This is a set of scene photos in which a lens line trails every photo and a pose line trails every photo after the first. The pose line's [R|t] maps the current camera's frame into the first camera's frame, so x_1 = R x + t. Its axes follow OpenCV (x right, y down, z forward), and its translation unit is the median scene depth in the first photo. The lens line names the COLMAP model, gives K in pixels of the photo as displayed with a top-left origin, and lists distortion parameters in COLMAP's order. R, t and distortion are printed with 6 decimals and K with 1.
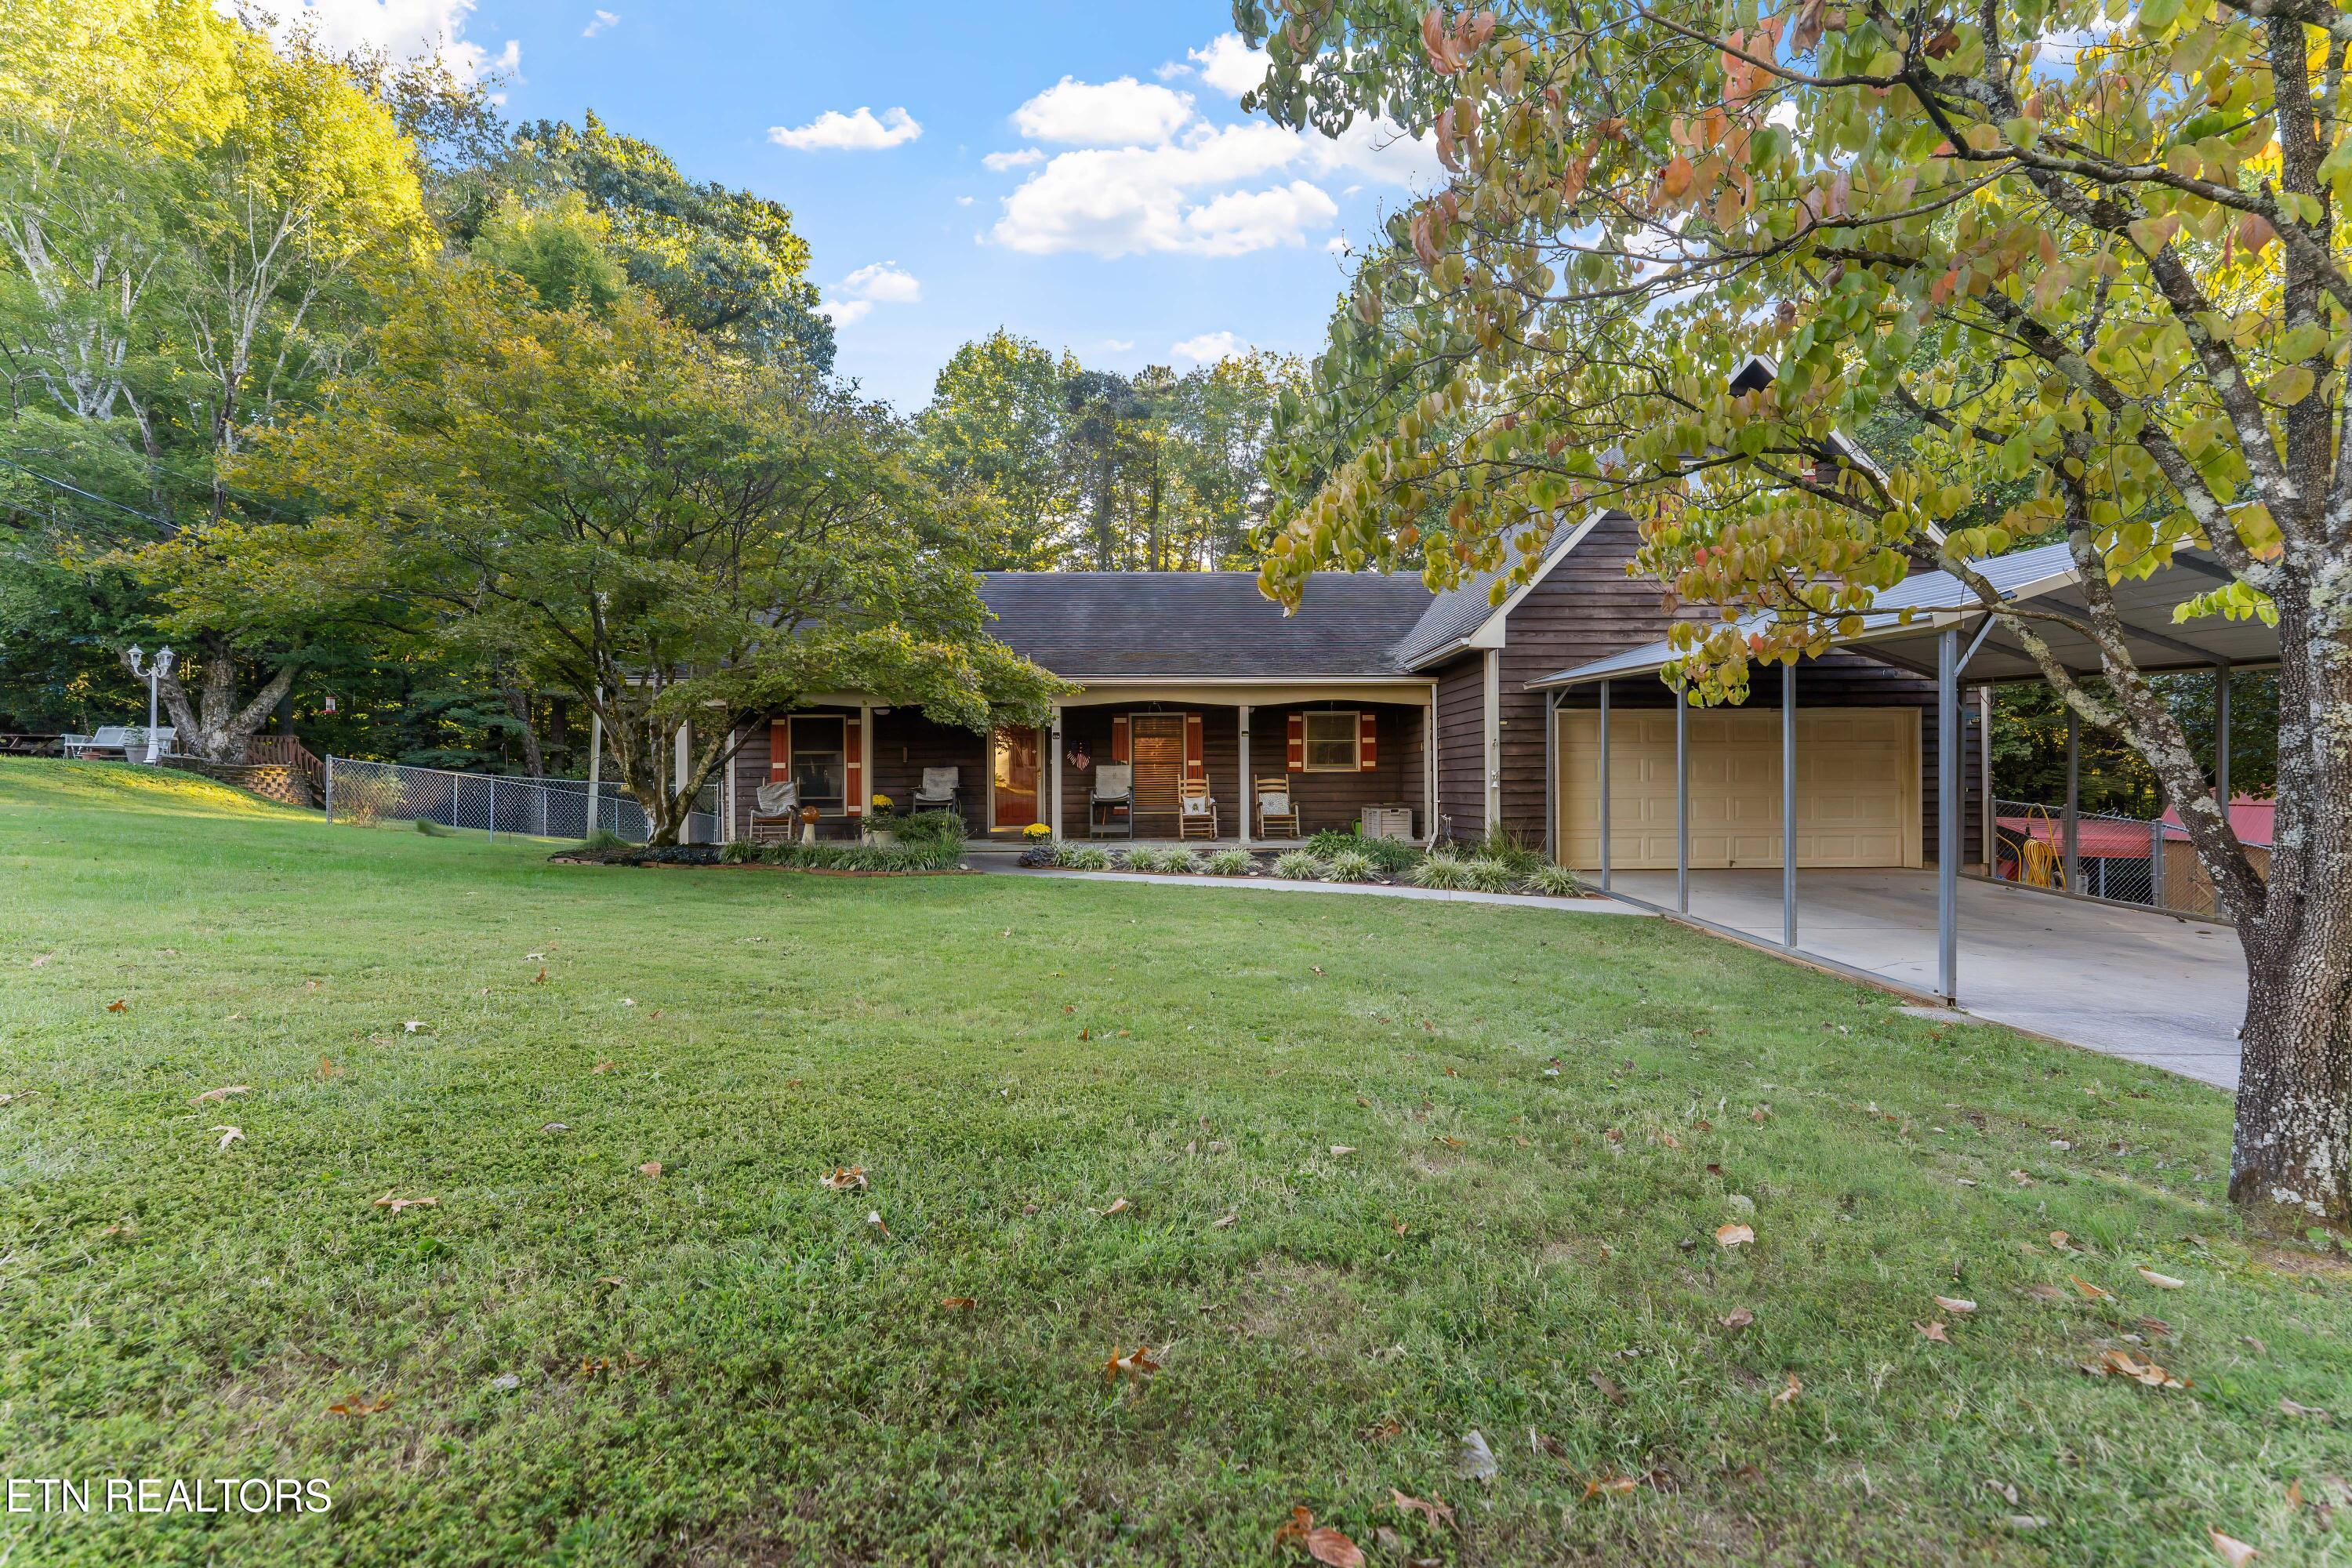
lens RADIAL K [[953.3, 0, 1216.4], [0, 953.3, 805.7], [0, 0, 1]] dist [-0.000603, -0.000127]
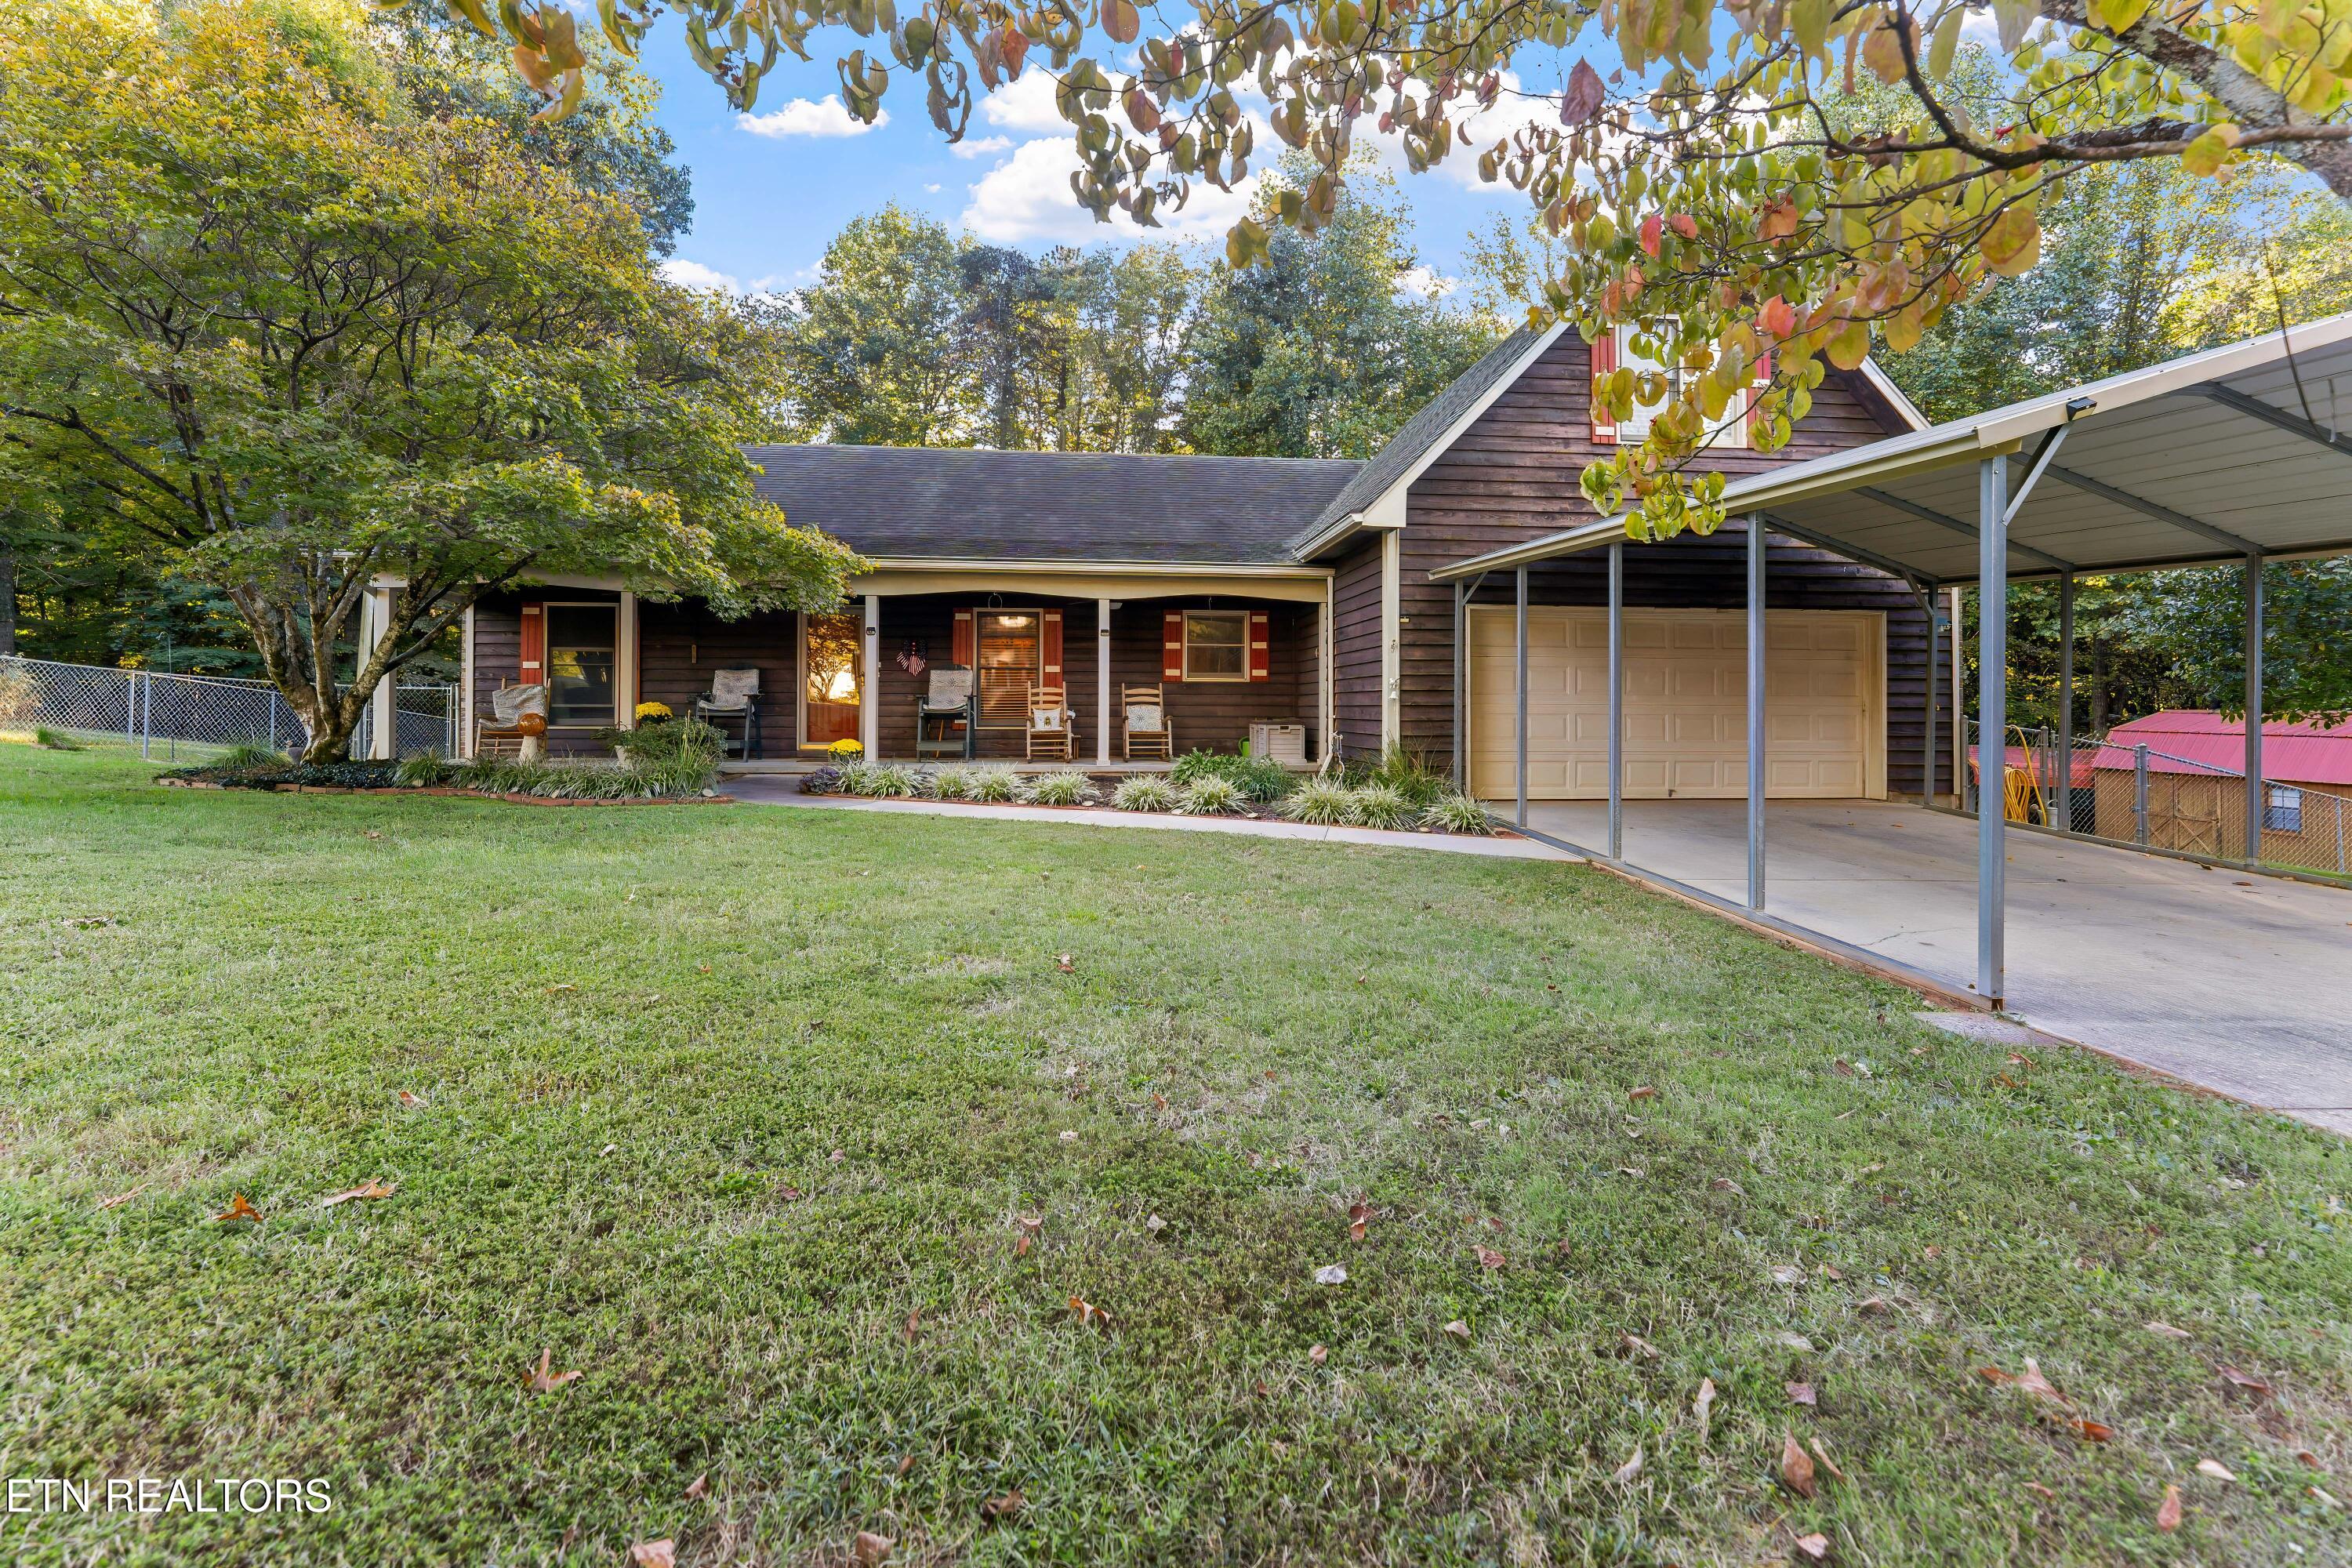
lens RADIAL K [[953.3, 0, 1232.3], [0, 953.3, 727.1], [0, 0, 1]] dist [-0.000603, -0.000127]
pose [[0.997160, 0.009658, 0.074691, 0.079206], [-0.009601, 0.999953, -0.001123, 0.006345], [-0.074698, 0.000403, 0.997206, 0.164575]]
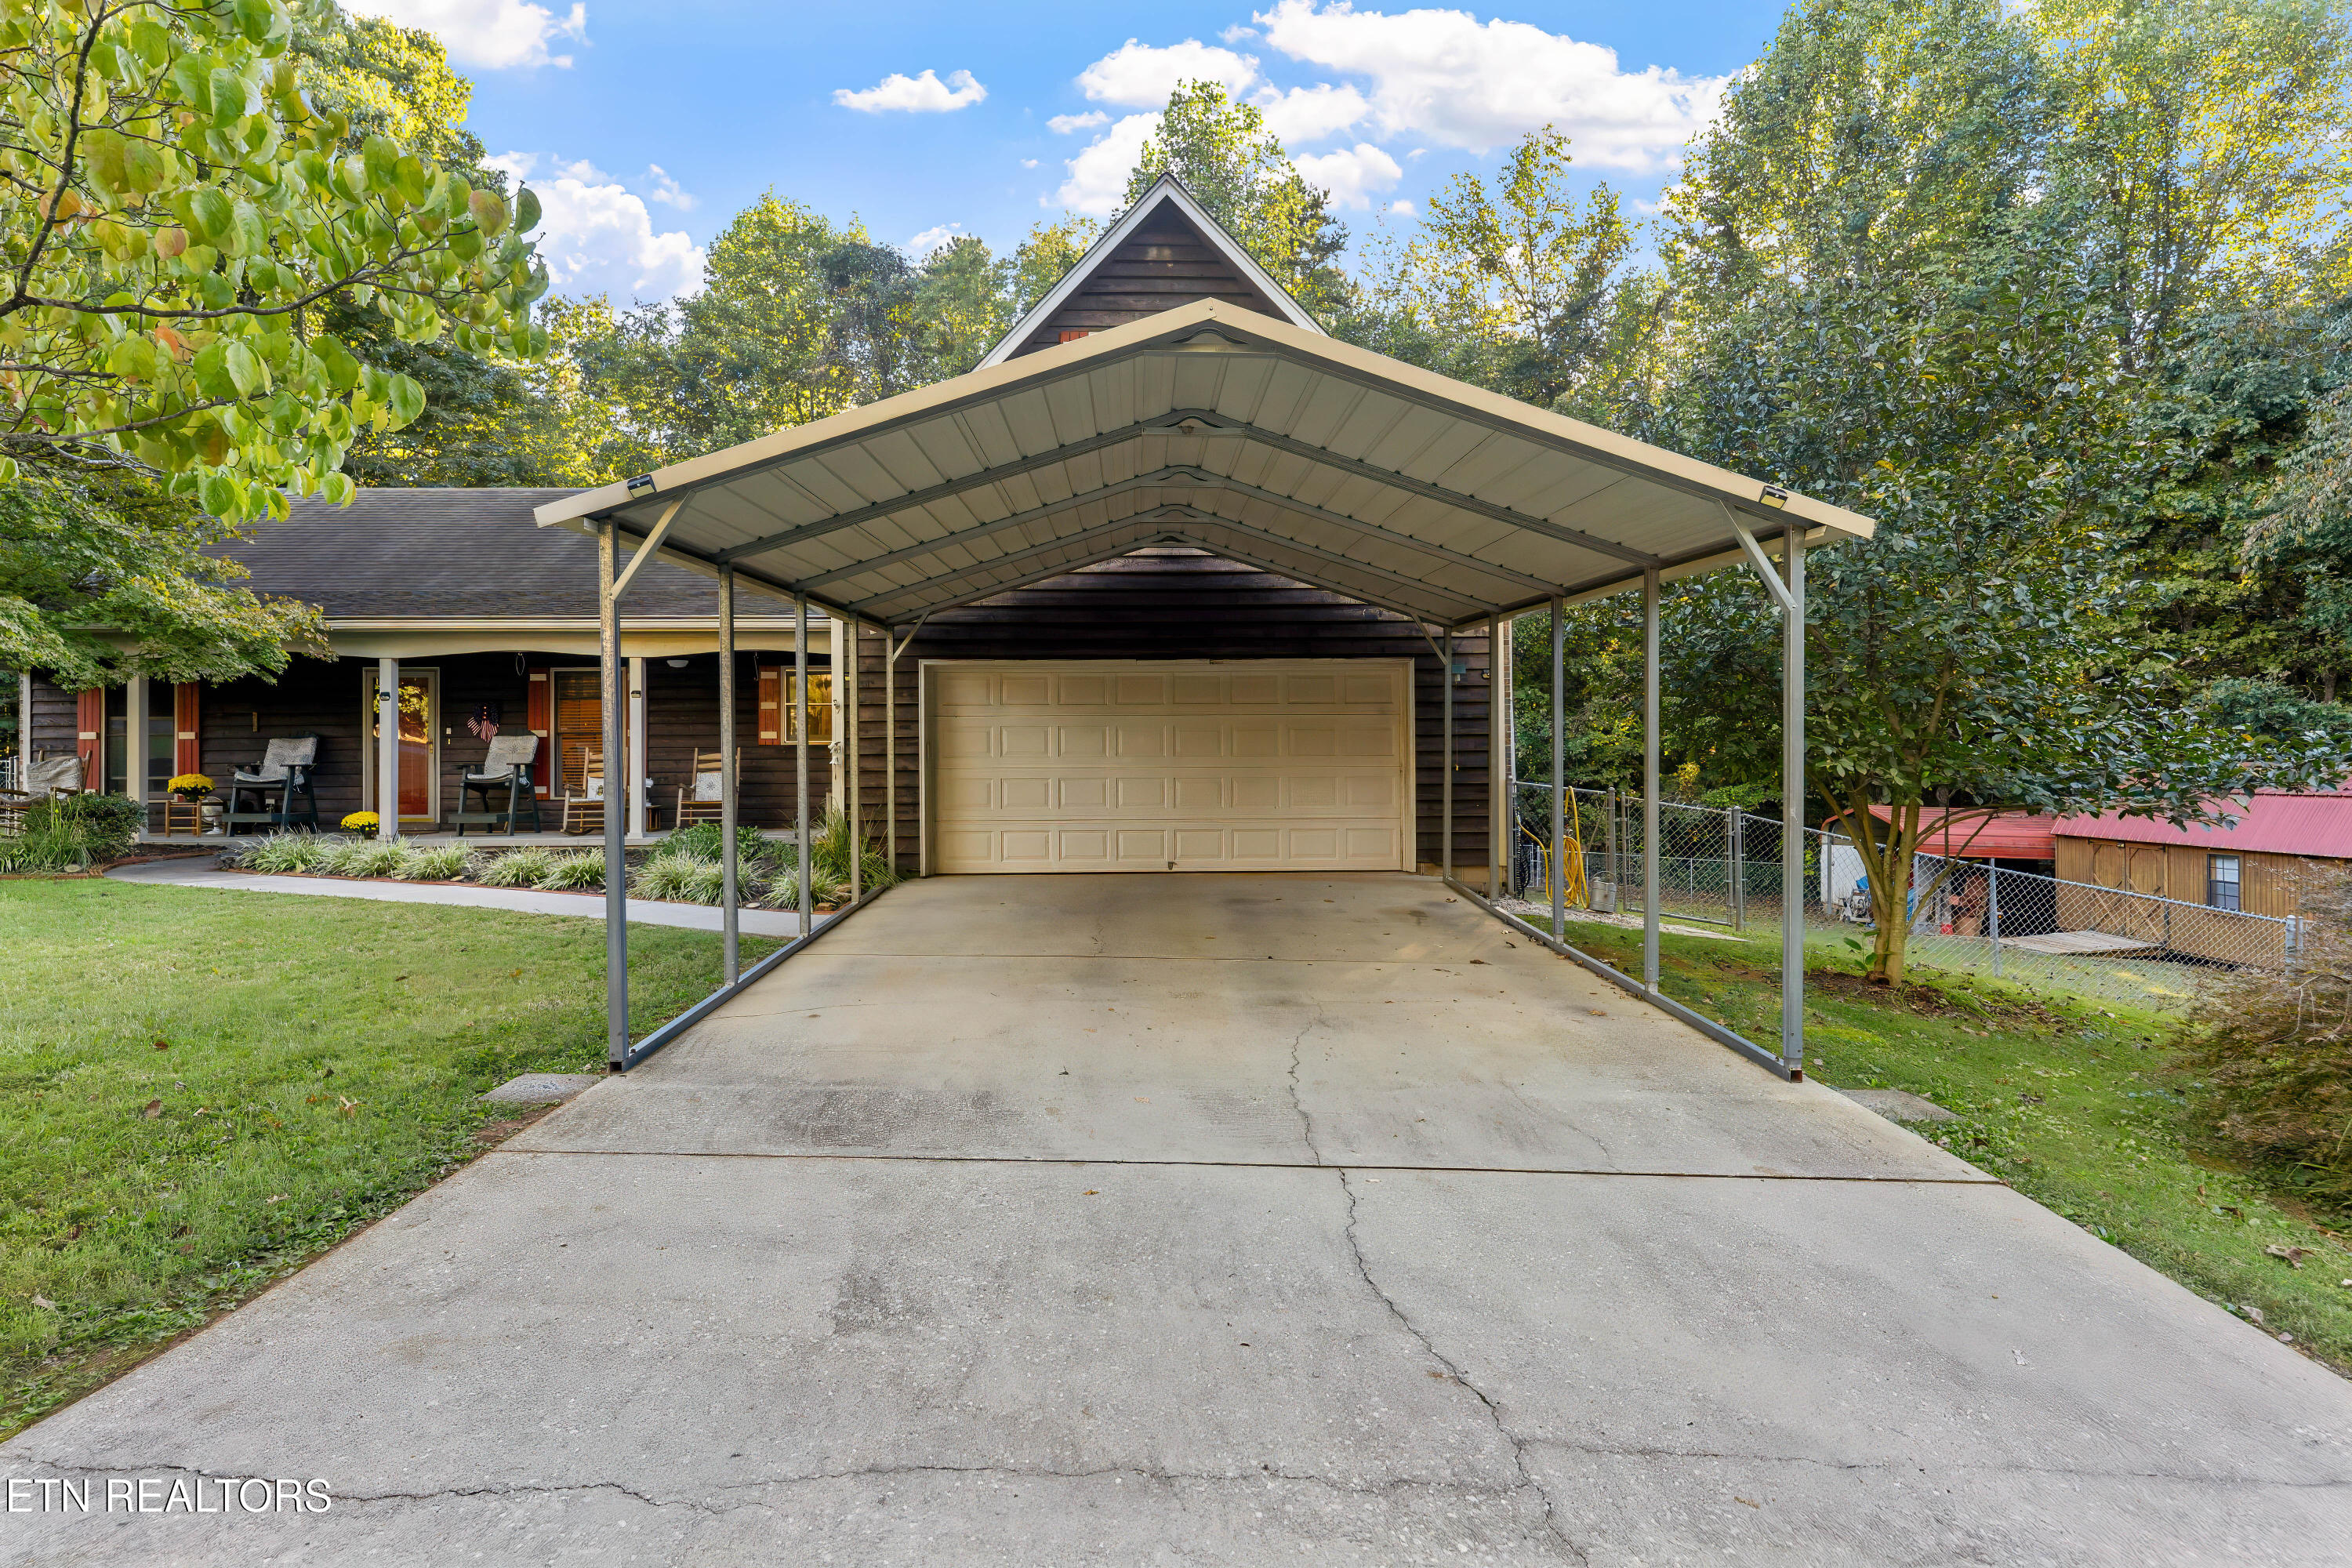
lens RADIAL K [[1152.3, 0, 1268.2], [0, 1152.3, 785.4], [0, 0, 1]] dist [0.001719, 0.000380]
pose [[0.999999, 0.001078, -0.000508, 0.532107], [-0.001080, 0.999990, -0.004296, 0.001094], [0.000504, 0.004297, 0.999991, 0.078862]]
